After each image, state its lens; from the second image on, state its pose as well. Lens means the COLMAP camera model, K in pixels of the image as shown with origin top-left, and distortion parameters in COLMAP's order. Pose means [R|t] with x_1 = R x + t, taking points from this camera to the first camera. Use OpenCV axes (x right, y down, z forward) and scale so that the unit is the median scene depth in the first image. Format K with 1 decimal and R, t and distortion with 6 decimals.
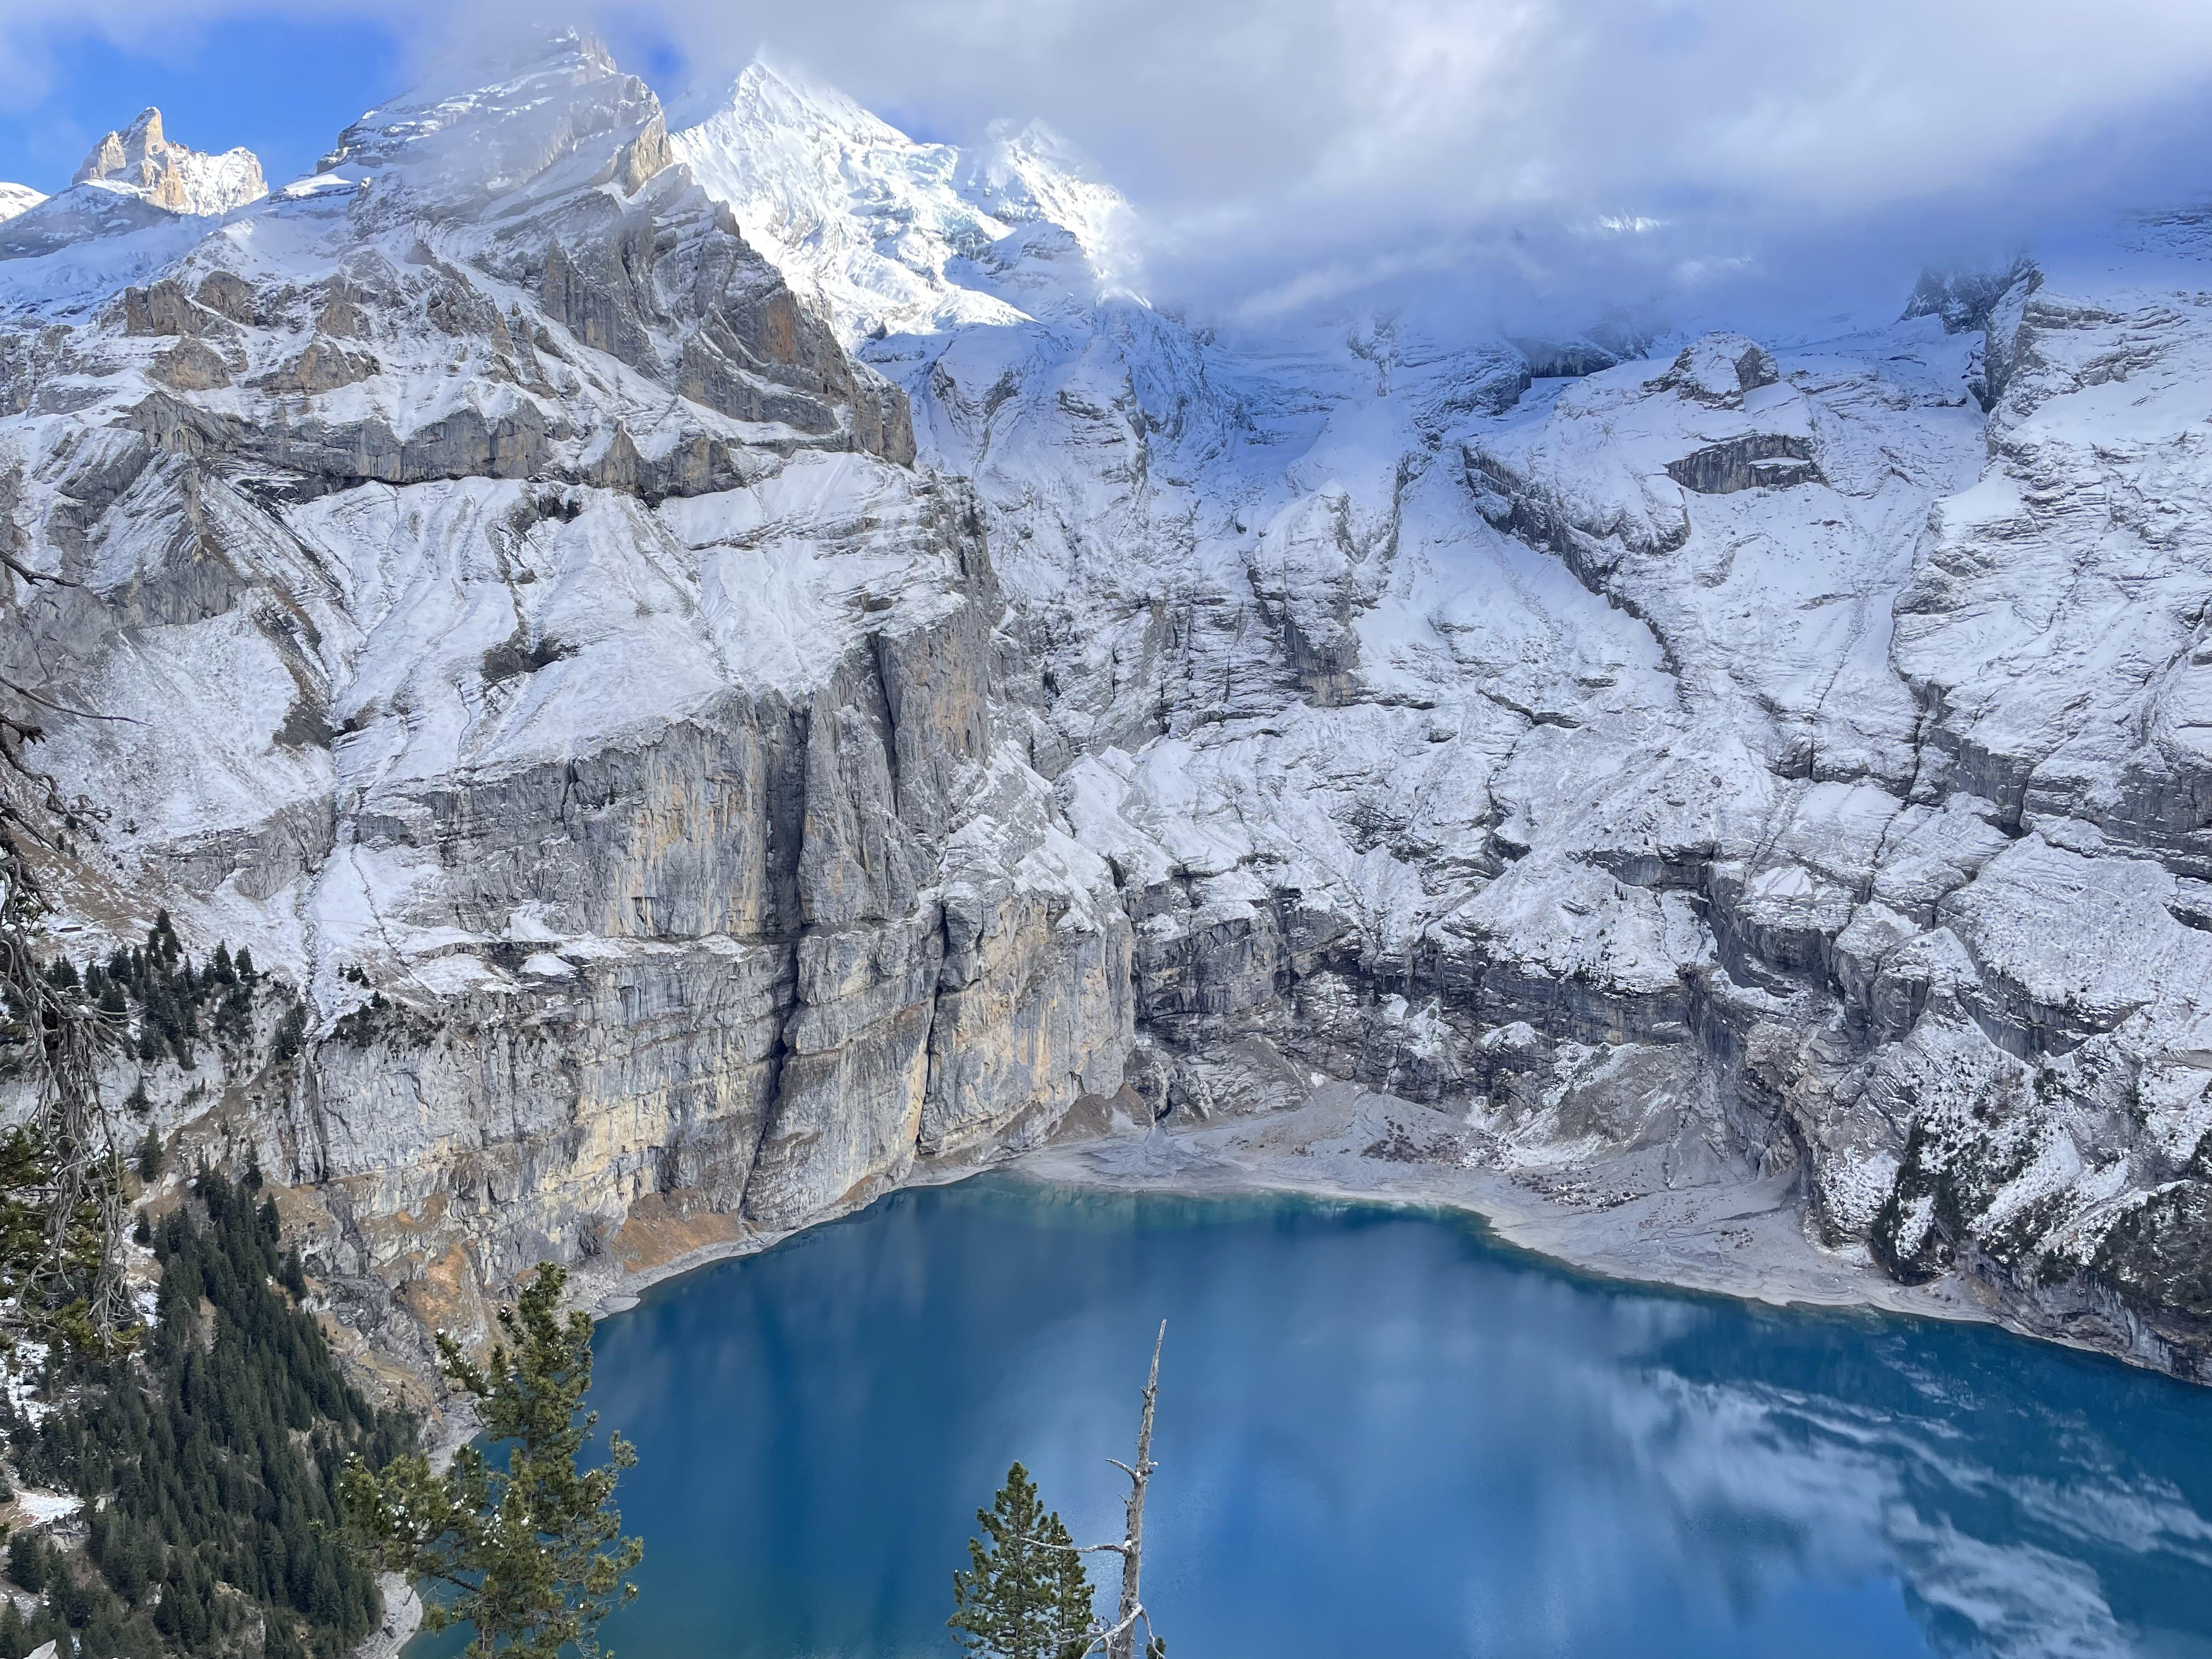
lens RADIAL K [[1658.5, 0, 1096.1], [0, 1658.5, 798.1], [0, 0, 1]] dist [0.101786, -0.132122]
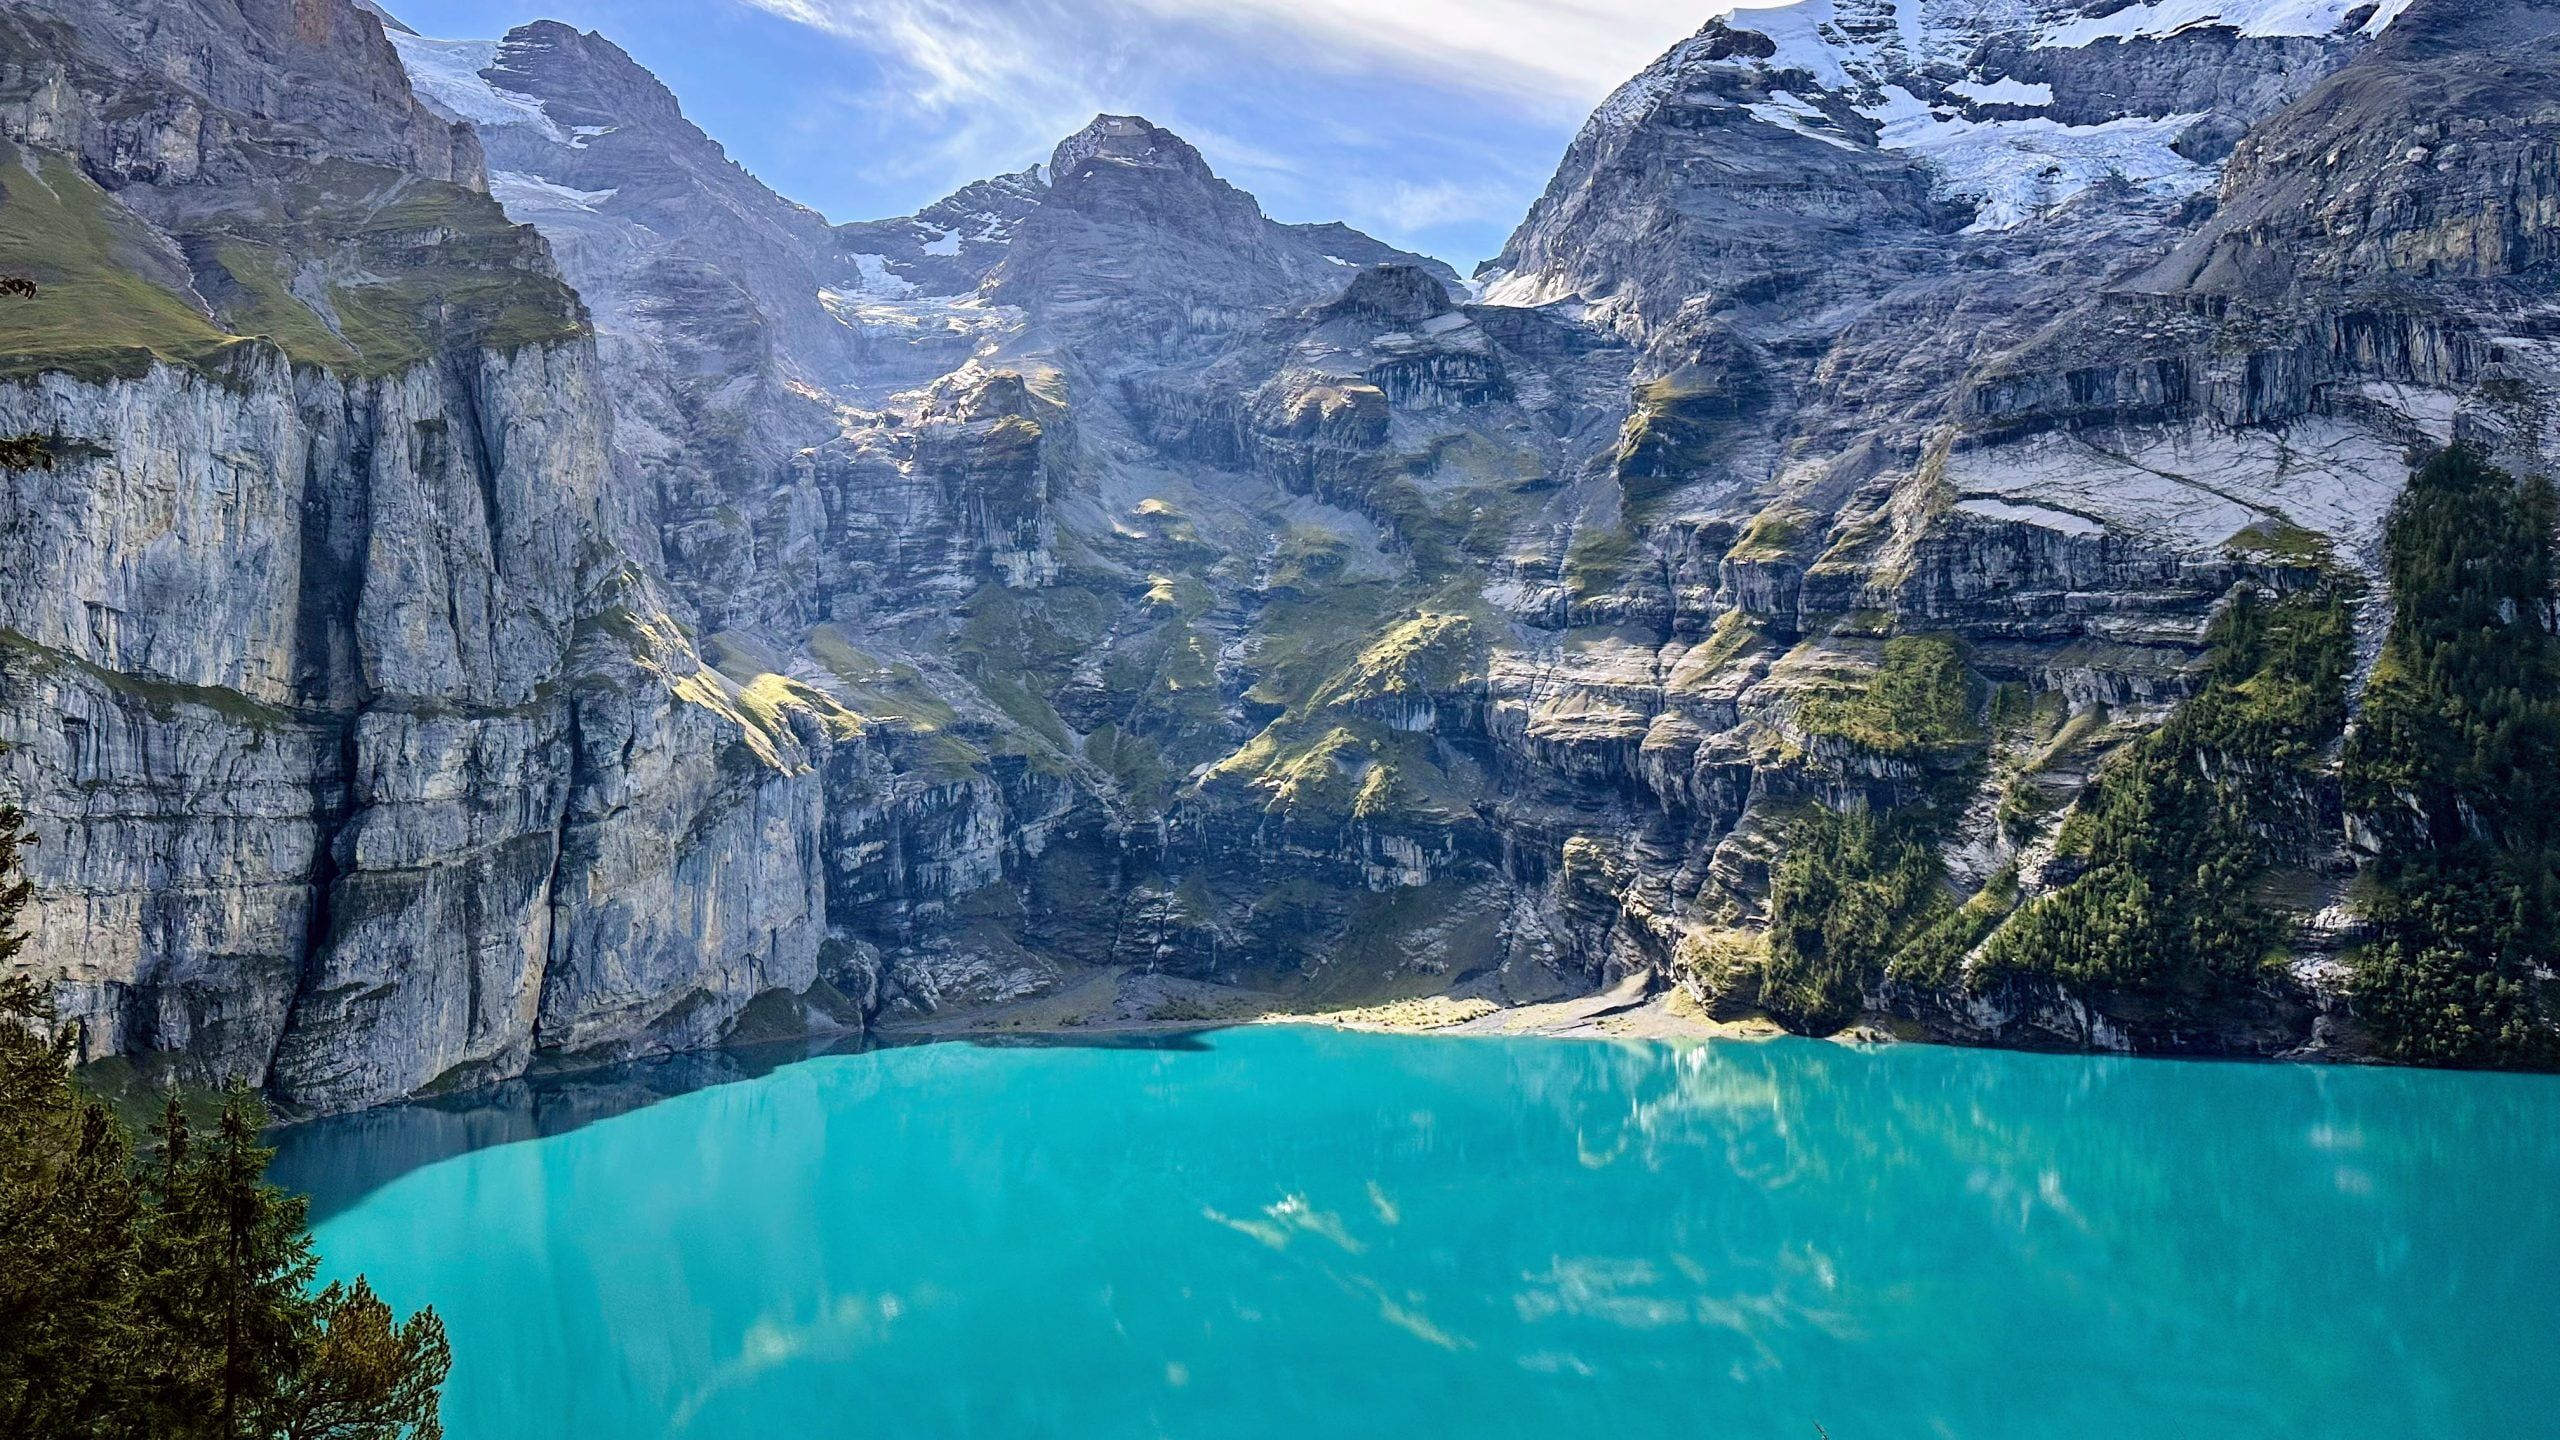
lens RADIAL K [[1777.7, 0, 1297.8], [0, 1777.7, 721.7], [0, 0, 1]] dist [0.095583, -0.129059]
pose [[0.935230, 0.003029, 0.354027, -0.083823], [0.038916, 0.993025, -0.111300, 0.190664], [-0.351895, 0.117868, 0.928589, 0.188250]]
